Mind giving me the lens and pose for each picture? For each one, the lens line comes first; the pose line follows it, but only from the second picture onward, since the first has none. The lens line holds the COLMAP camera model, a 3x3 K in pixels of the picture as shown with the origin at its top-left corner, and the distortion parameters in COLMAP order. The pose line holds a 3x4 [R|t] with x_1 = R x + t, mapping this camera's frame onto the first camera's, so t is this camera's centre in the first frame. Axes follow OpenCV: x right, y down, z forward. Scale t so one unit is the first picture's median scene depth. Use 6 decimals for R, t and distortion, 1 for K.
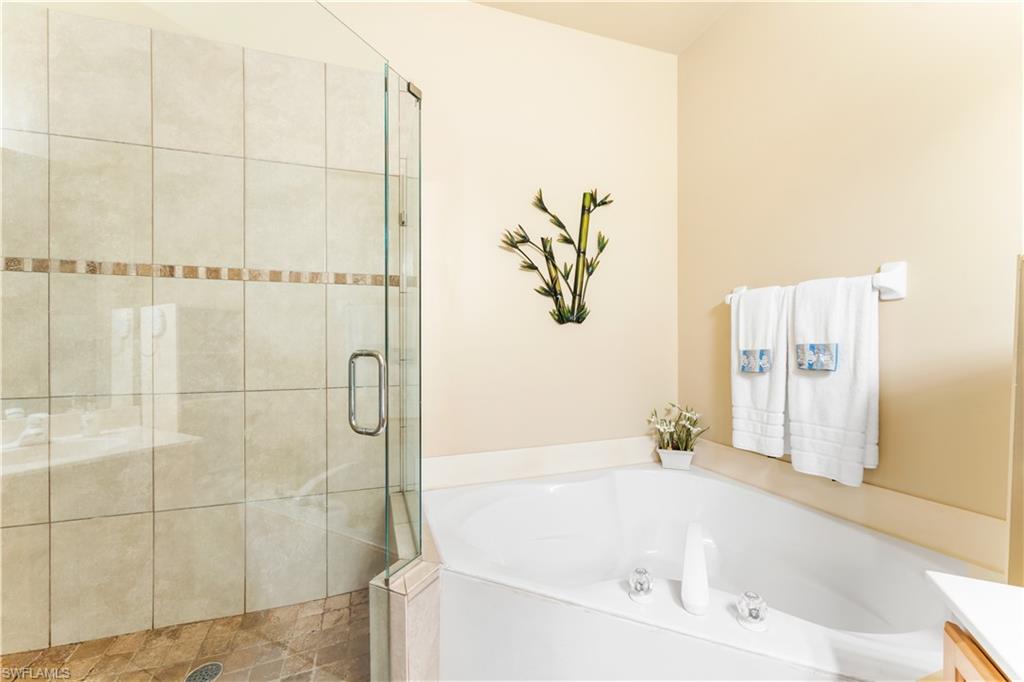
lens RADIAL K [[411.1, 0, 512.8], [0, 411.1, 342.1], [0, 0, 1]] dist [-0.001107, -0.000020]
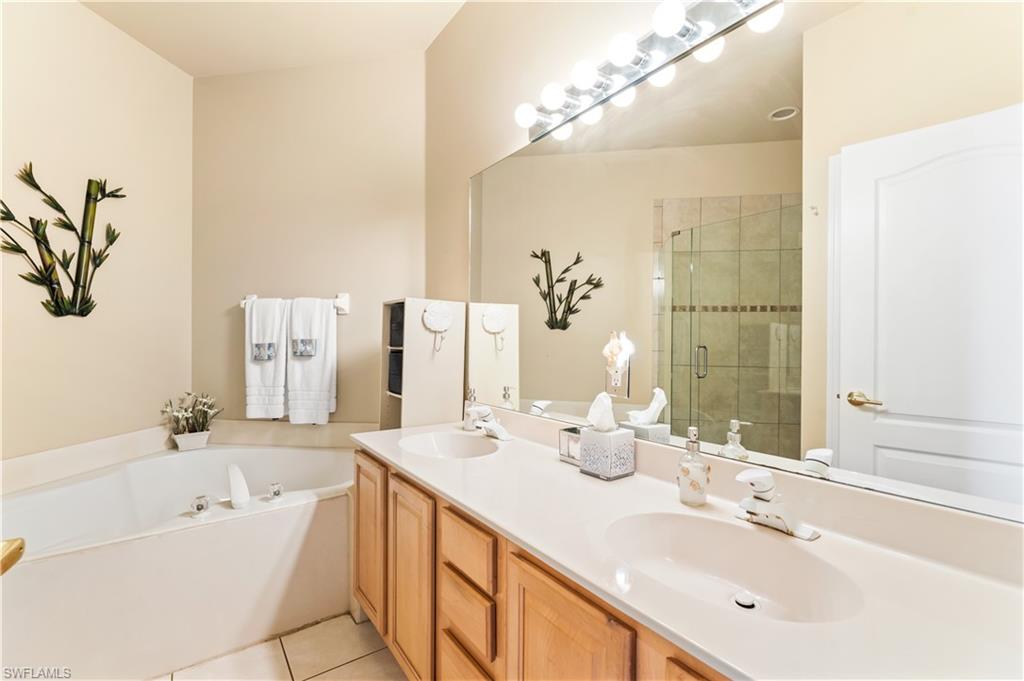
lens RADIAL K [[456.5, 0, 512.0], [0, 456.5, 340.5], [0, 0, 1]] dist [-0.000931, -0.000126]
pose [[0.466278, 0.002082, 0.884636, -0.311020], [-0.007343, 0.999972, 0.001518, 0.000853], [-0.884608, -0.007204, 0.466281, -0.367572]]
